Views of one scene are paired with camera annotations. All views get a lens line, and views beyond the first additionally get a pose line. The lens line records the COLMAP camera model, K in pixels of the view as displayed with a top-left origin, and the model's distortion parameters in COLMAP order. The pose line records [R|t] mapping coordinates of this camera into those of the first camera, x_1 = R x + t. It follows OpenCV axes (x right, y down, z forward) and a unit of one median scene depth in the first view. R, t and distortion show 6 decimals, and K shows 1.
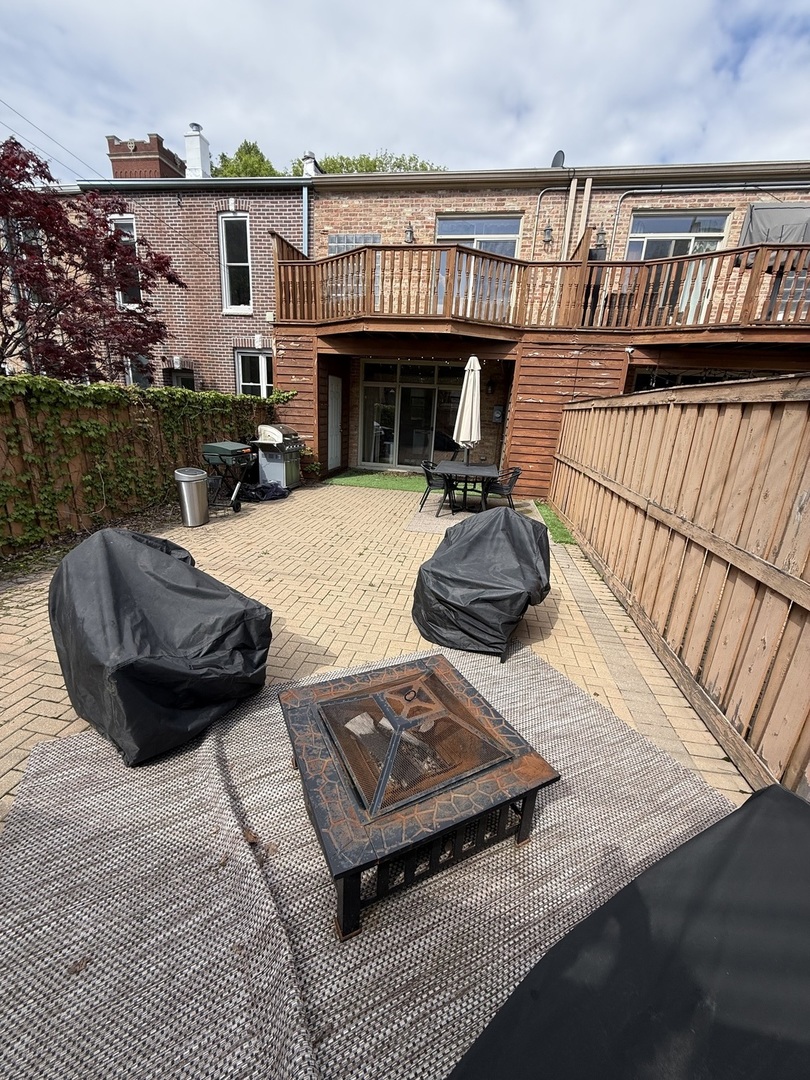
lens RADIAL K [[428.1, 0, 402.4], [0, 428.1, 537.4], [0, 0, 1]] dist [-0.000630, -0.000130]
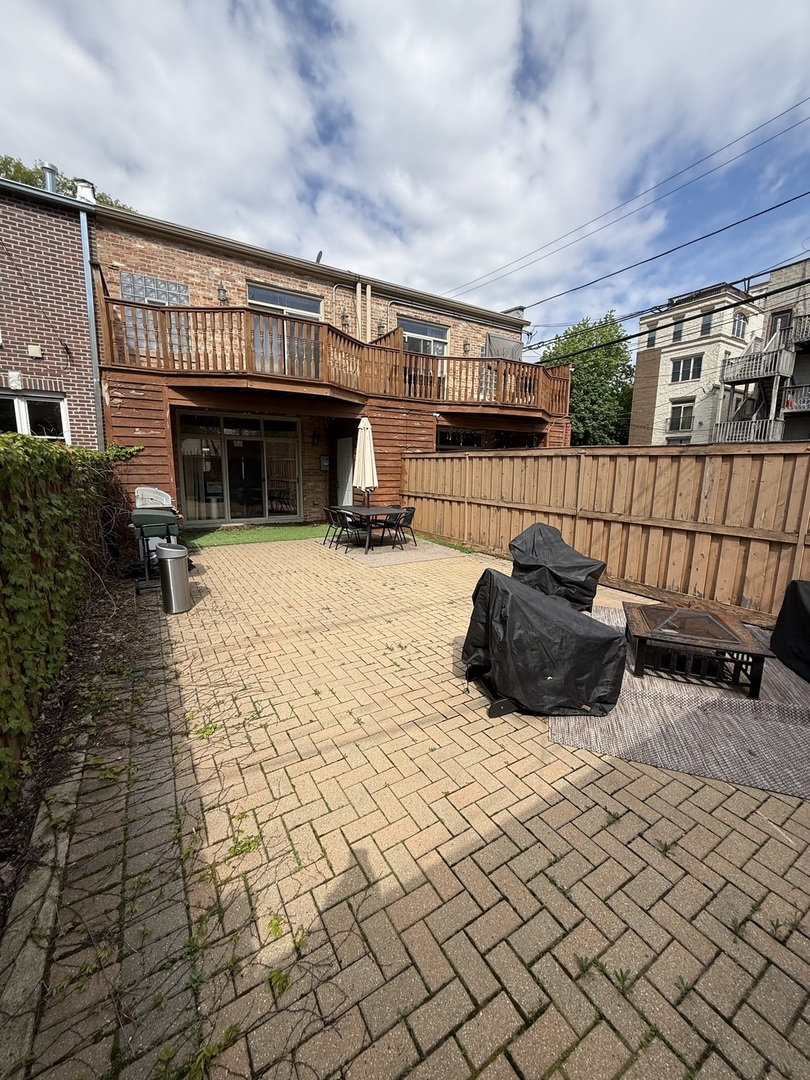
lens RADIAL K [[428.1, 0, 400.8], [0, 428.1, 540.4], [0, 0, 1]] dist [-0.000630, -0.000130]
pose [[0.745858, -0.153243, 0.648238, -0.455542], [0.218649, 0.975579, -0.020951, -0.032349], [-0.629196, 0.157363, 0.761150, 0.069794]]
